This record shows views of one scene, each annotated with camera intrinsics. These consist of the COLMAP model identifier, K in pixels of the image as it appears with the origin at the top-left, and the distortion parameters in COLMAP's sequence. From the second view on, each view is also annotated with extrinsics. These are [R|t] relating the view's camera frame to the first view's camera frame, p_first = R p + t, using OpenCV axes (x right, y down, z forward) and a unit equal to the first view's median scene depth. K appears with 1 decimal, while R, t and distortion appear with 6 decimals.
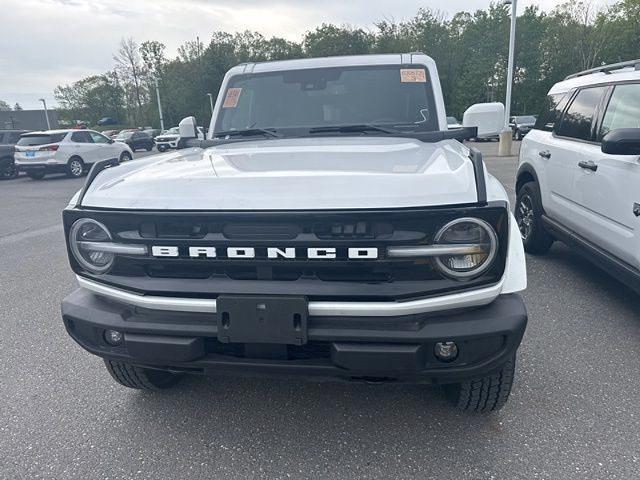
lens RADIAL K [[444.6, 0, 317.7], [0, 444.6, 231.8], [0, 0, 1]] dist [0.022188, -0.021816]
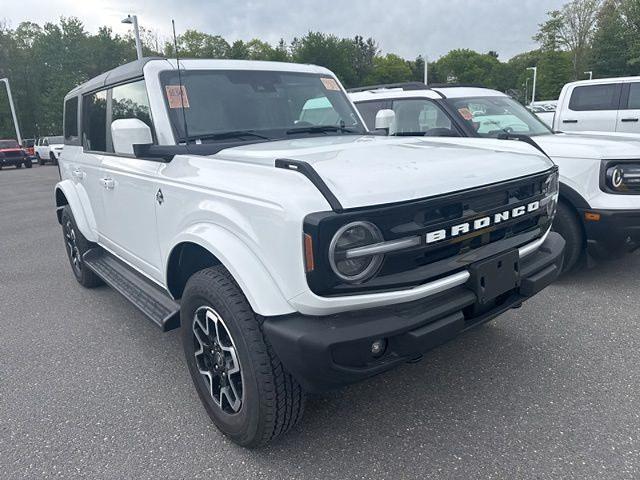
lens RADIAL K [[444.6, 0, 311.9], [0, 444.6, 239.2], [0, 0, 1]] dist [0.022188, -0.021816]
pose [[0.685117, -0.183746, 0.704877, -1.101704], [0.200759, 0.977816, 0.059764, -0.059792], [-0.700221, 0.100565, 0.706807, 0.414254]]
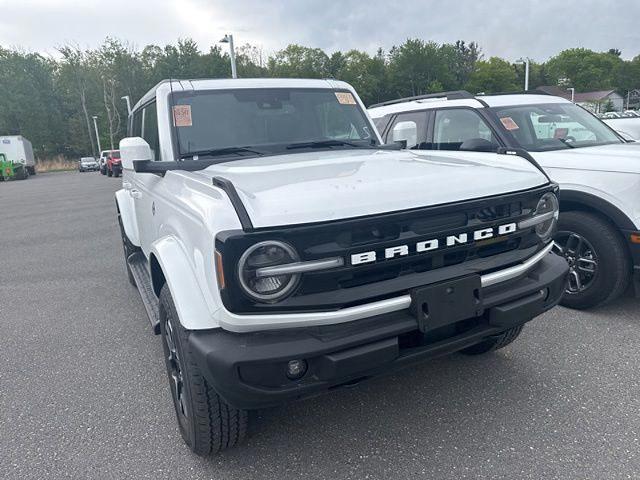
lens RADIAL K [[444.6, 0, 313.2], [0, 444.6, 234.2], [0, 0, 1]] dist [0.022188, -0.021816]
pose [[0.818559, -0.139934, 0.557117, -0.853047], [0.172430, 0.985004, -0.005938, -0.019553], [-0.547932, 0.100924, 0.830413, 0.202551]]
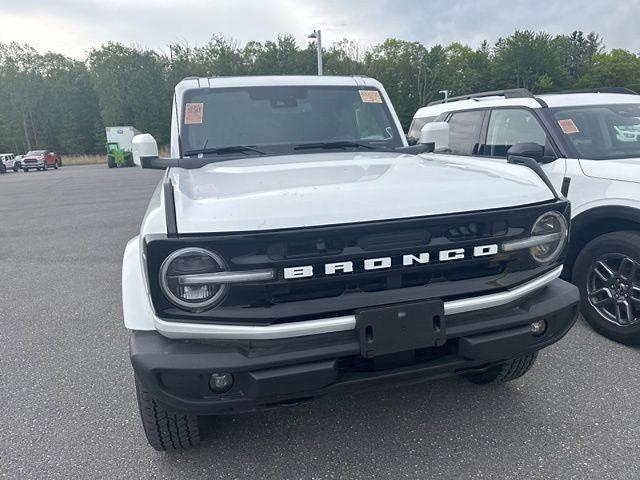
lens RADIAL K [[444.6, 0, 314.9], [0, 444.6, 239.0], [0, 0, 1]] dist [0.022188, -0.021816]
pose [[0.914761, -0.092627, 0.393234, -0.579702], [0.106129, 0.994272, -0.012680, -0.008788], [-0.389807, 0.053332, 0.919351, 0.116831]]
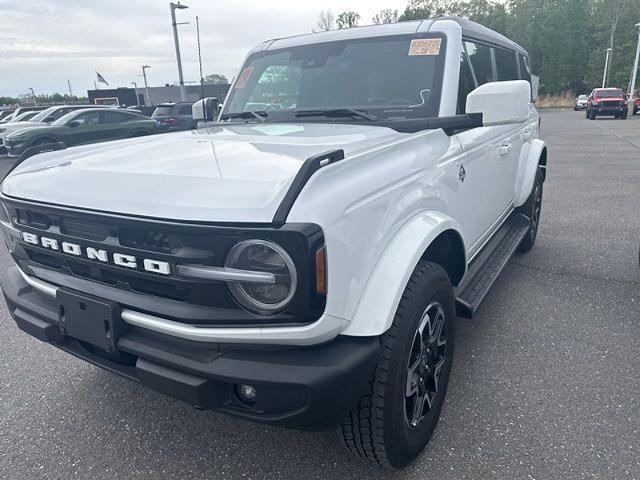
lens RADIAL K [[444.6, 0, 328.3], [0, 444.6, 242.8], [0, 0, 1]] dist [0.022188, -0.021816]
pose [[0.930704, 0.111721, -0.348294, 0.589171], [-0.082412, 0.991777, 0.097909, -0.092871], [0.356369, -0.062420, 0.932258, 0.235656]]
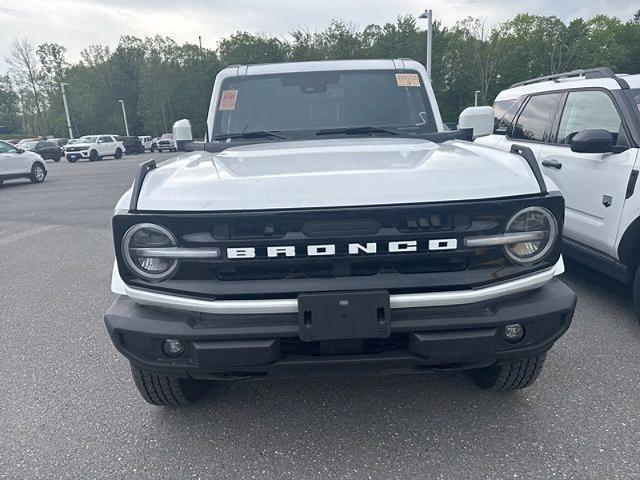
lens RADIAL K [[444.6, 0, 316.8], [0, 444.6, 235.3], [0, 0, 1]] dist [0.022188, -0.021816]
pose [[0.984928, -0.042900, 0.167561, -0.293986], [0.044473, 0.998995, -0.005641, 0.015511], [-0.167150, 0.013007, 0.985846, 0.013339]]
